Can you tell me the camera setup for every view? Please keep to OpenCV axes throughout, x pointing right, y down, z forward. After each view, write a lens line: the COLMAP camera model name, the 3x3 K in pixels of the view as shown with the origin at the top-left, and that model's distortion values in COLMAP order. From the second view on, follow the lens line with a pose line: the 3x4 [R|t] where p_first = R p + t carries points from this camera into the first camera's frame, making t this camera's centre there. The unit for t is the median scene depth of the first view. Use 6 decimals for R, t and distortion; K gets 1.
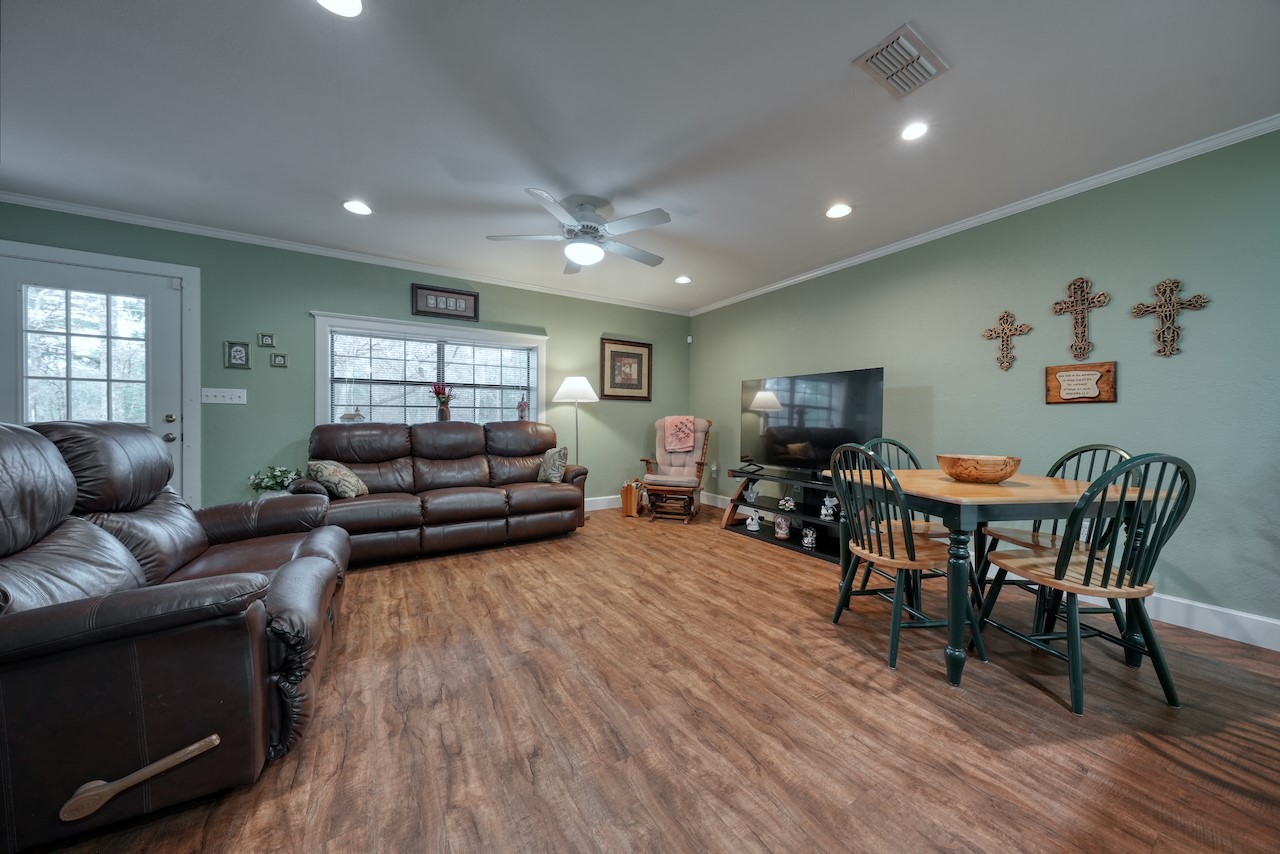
lens RADIAL K [[433.0, 0, 643.3], [0, 433.0, 426.0], [0, 0, 1]] dist [-0.004412, 0.001305]
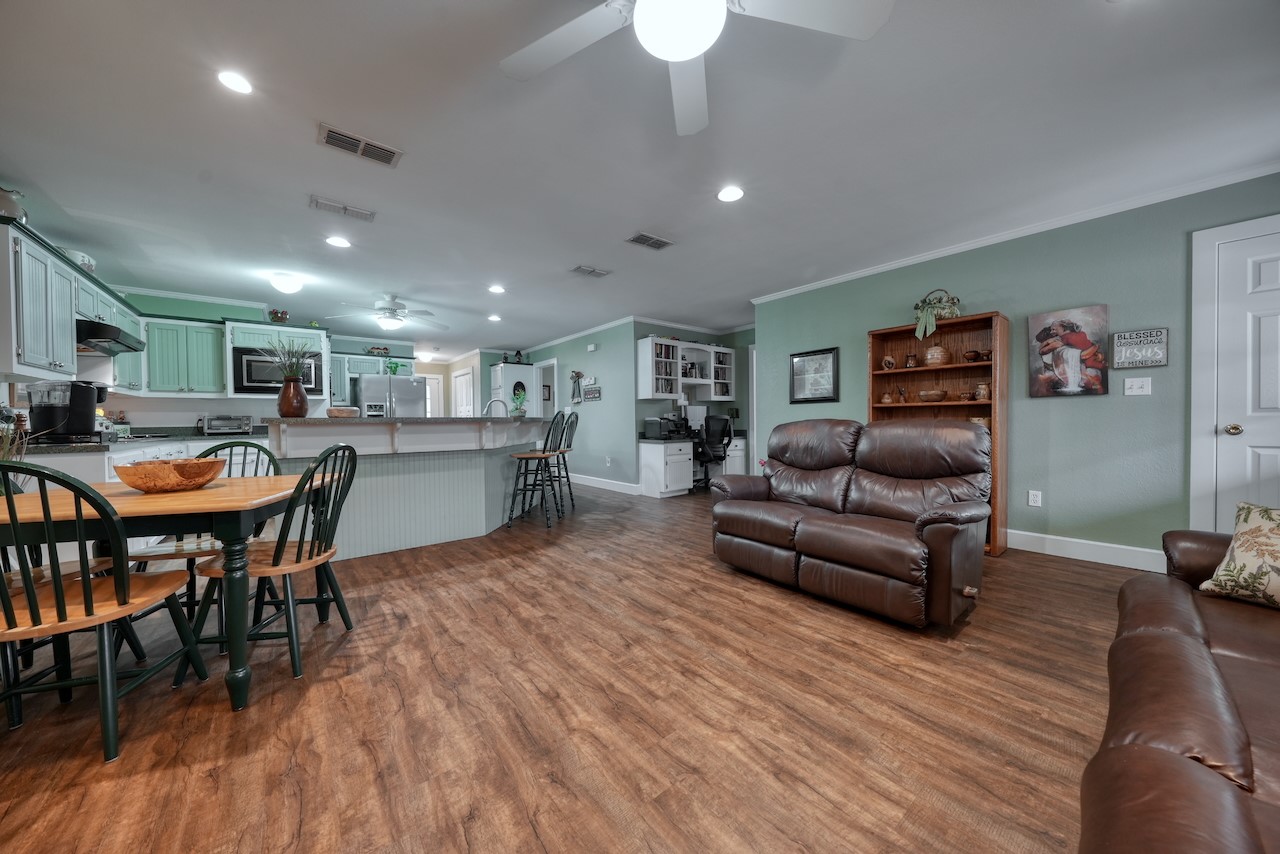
lens RADIAL K [[433.0, 0, 643.3], [0, 433.0, 426.0], [0, 0, 1]] dist [-0.004412, 0.001305]
pose [[-0.991973, 0.003632, -0.126395, -0.047001], [0.000882, 0.999762, 0.021812, -0.014059], [0.126444, 0.021526, -0.991740, 1.441564]]
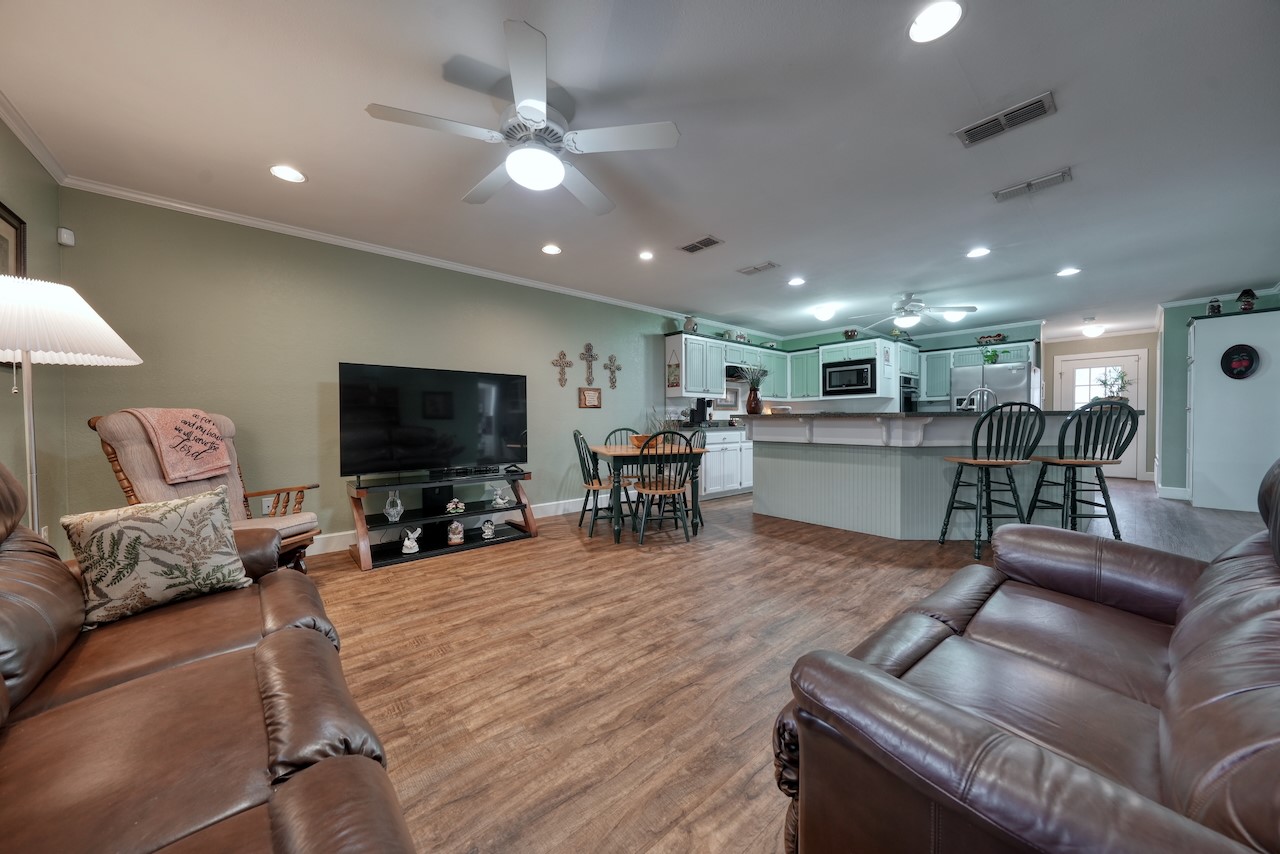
lens RADIAL K [[433.0, 0, 643.3], [0, 433.0, 426.0], [0, 0, 1]] dist [-0.004412, 0.001305]
pose [[-0.162454, -0.021421, 0.986484, -0.849856], [0.014705, 0.999601, 0.024128, -0.013896], [-0.986607, 0.018426, -0.162074, 0.965025]]
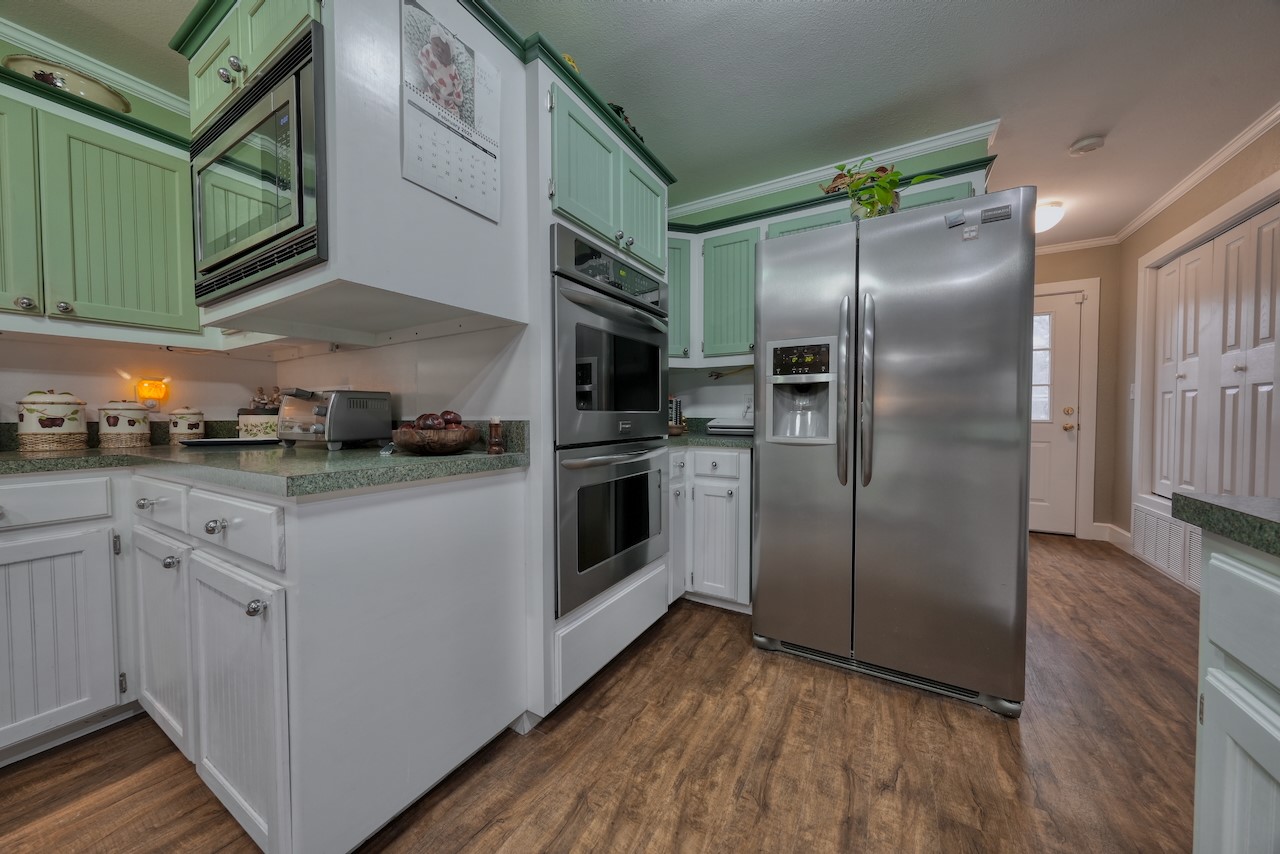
lens RADIAL K [[433.0, 0, 643.3], [0, 433.0, 426.0], [0, 0, 1]] dist [-0.004412, 0.001305]
pose [[-0.467877, -0.030649, 0.883262, 0.632441], [0.007448, 0.999226, 0.038618, 0.009445], [-0.883762, 0.024648, -0.467287, -0.538512]]
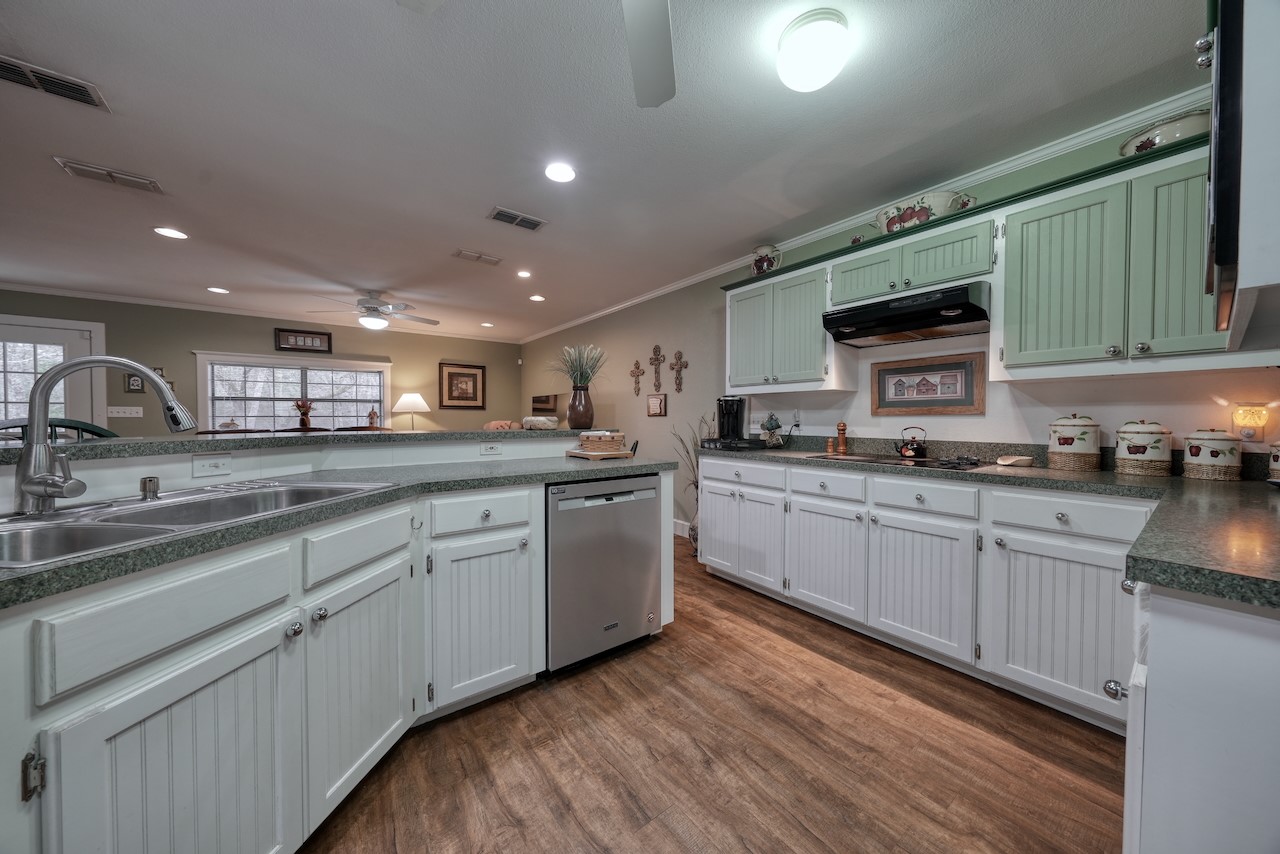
lens RADIAL K [[433.0, 0, 643.3], [0, 433.0, 426.0], [0, 0, 1]] dist [-0.004412, 0.001305]
pose [[0.995675, -0.008196, 0.092546, 0.706848], [0.007585, 0.999947, 0.006951, -0.023032], [-0.092598, -0.006219, 0.995684, -0.679778]]
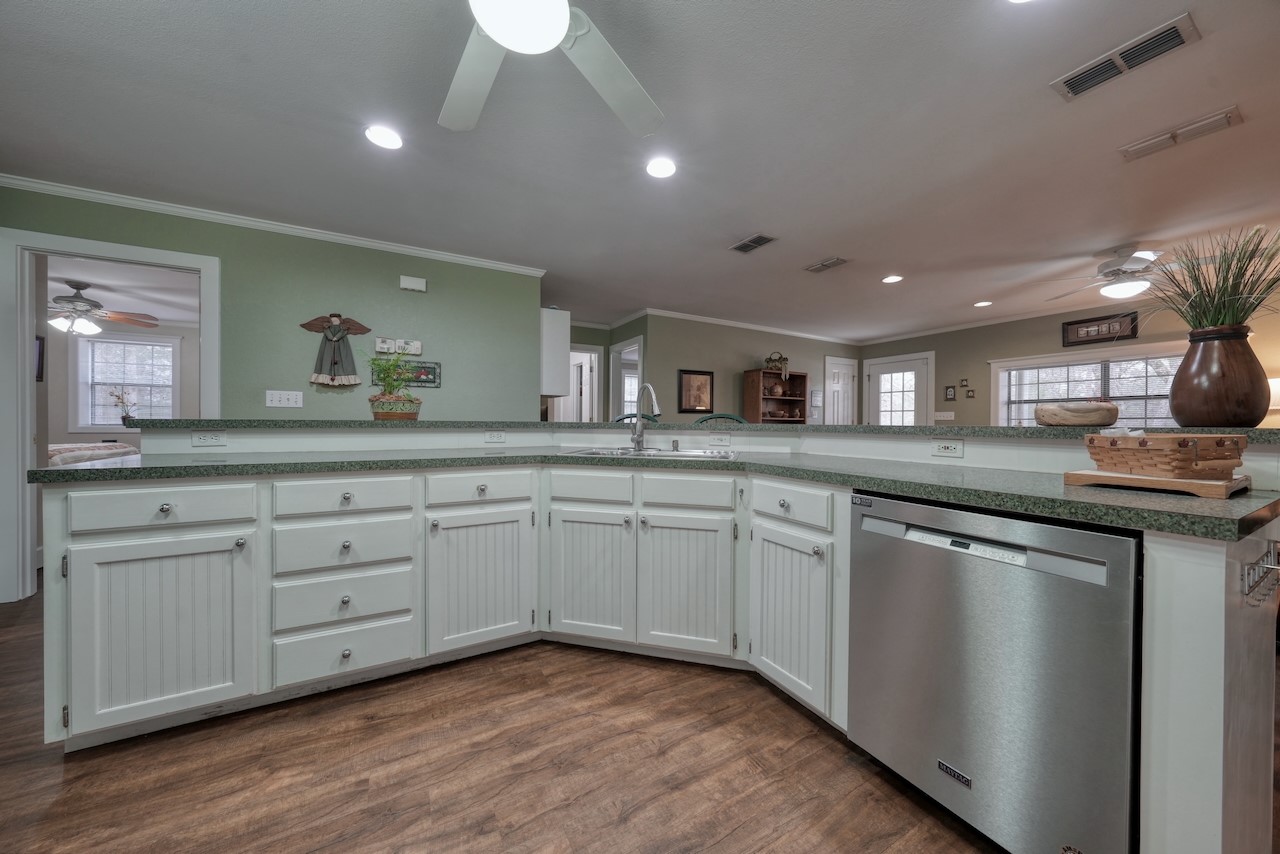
lens RADIAL K [[433.0, 0, 643.3], [0, 433.0, 426.0], [0, 0, 1]] dist [-0.004412, 0.001305]
pose [[-0.050260, -0.001550, -0.998735, 1.120902], [-0.018324, 0.999832, -0.000630, -0.000613], [0.998568, 0.018269, -0.050280, -0.243005]]
